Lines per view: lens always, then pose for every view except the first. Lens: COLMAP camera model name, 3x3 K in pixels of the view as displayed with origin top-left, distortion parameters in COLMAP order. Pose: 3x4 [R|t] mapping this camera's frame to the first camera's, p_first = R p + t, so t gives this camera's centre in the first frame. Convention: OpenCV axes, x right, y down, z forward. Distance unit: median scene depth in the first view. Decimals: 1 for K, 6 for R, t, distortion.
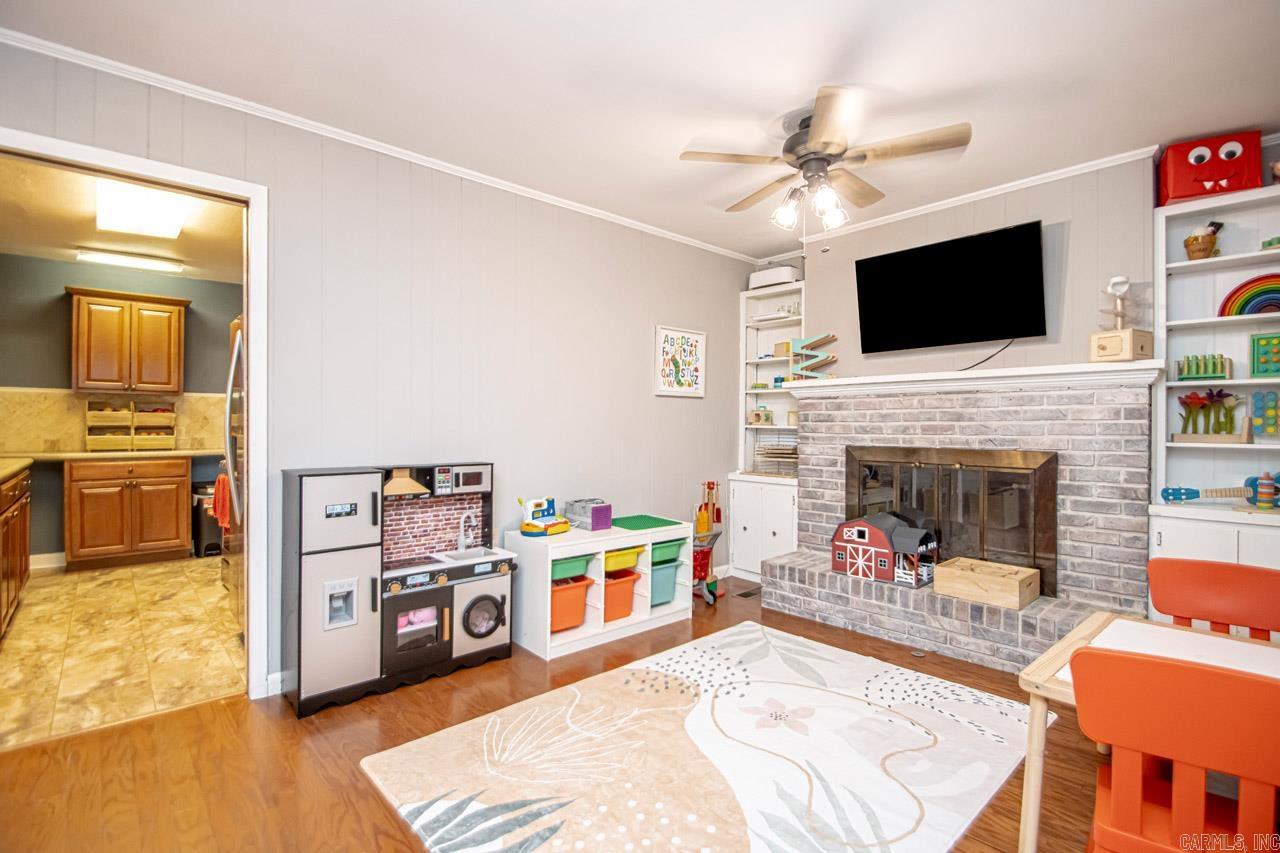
lens RADIAL K [[595.2, 0, 647.6], [0, 595.2, 423.0], [0, 0, 1]] dist [0.016941, -0.018978]
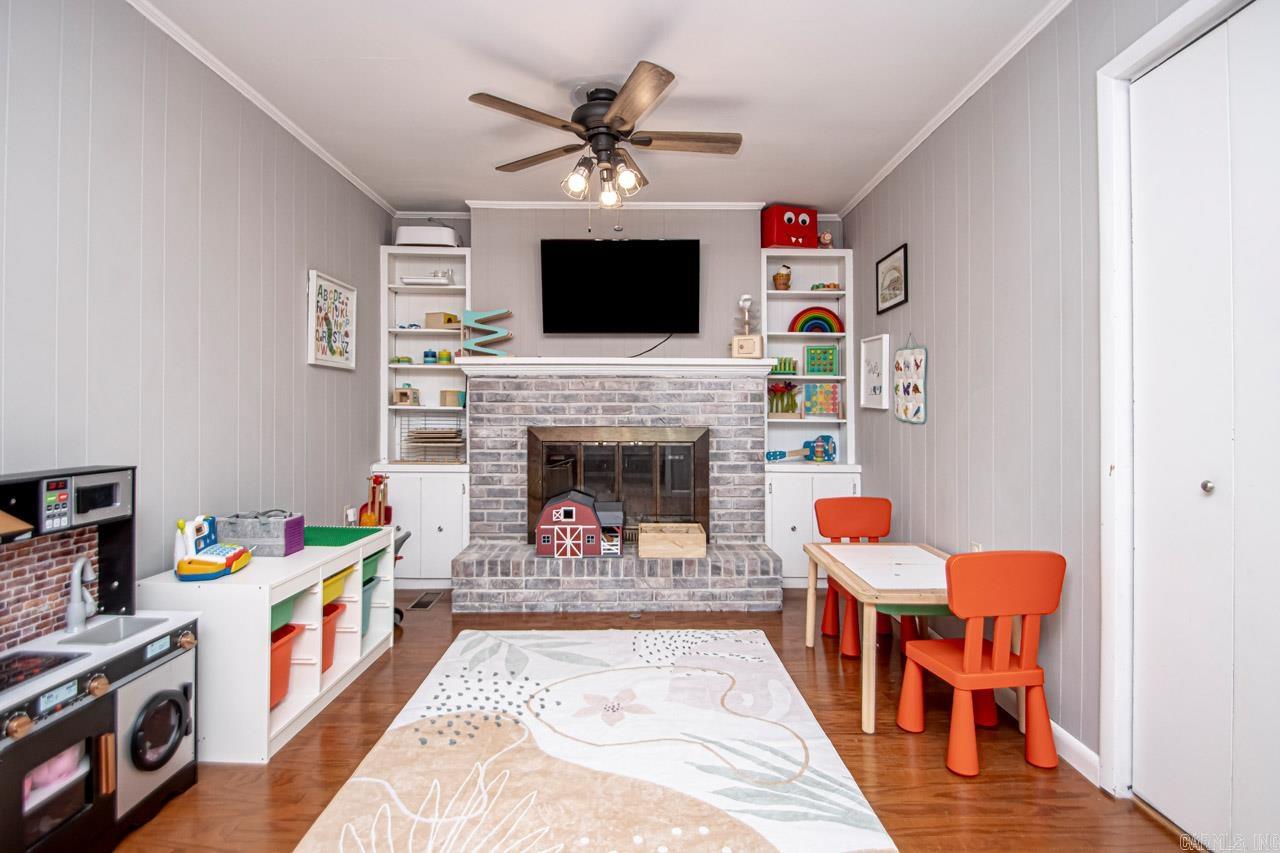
lens RADIAL K [[622.7, 0, 641.7], [0, 622.7, 406.7], [0, 0, 1]] dist [0.001651, -0.009293]
pose [[0.670787, 0.004400, 0.741637, -0.365215], [-0.003883, 0.999990, -0.002420, 0.008722], [-0.741640, -0.001257, 0.670797, 0.221979]]
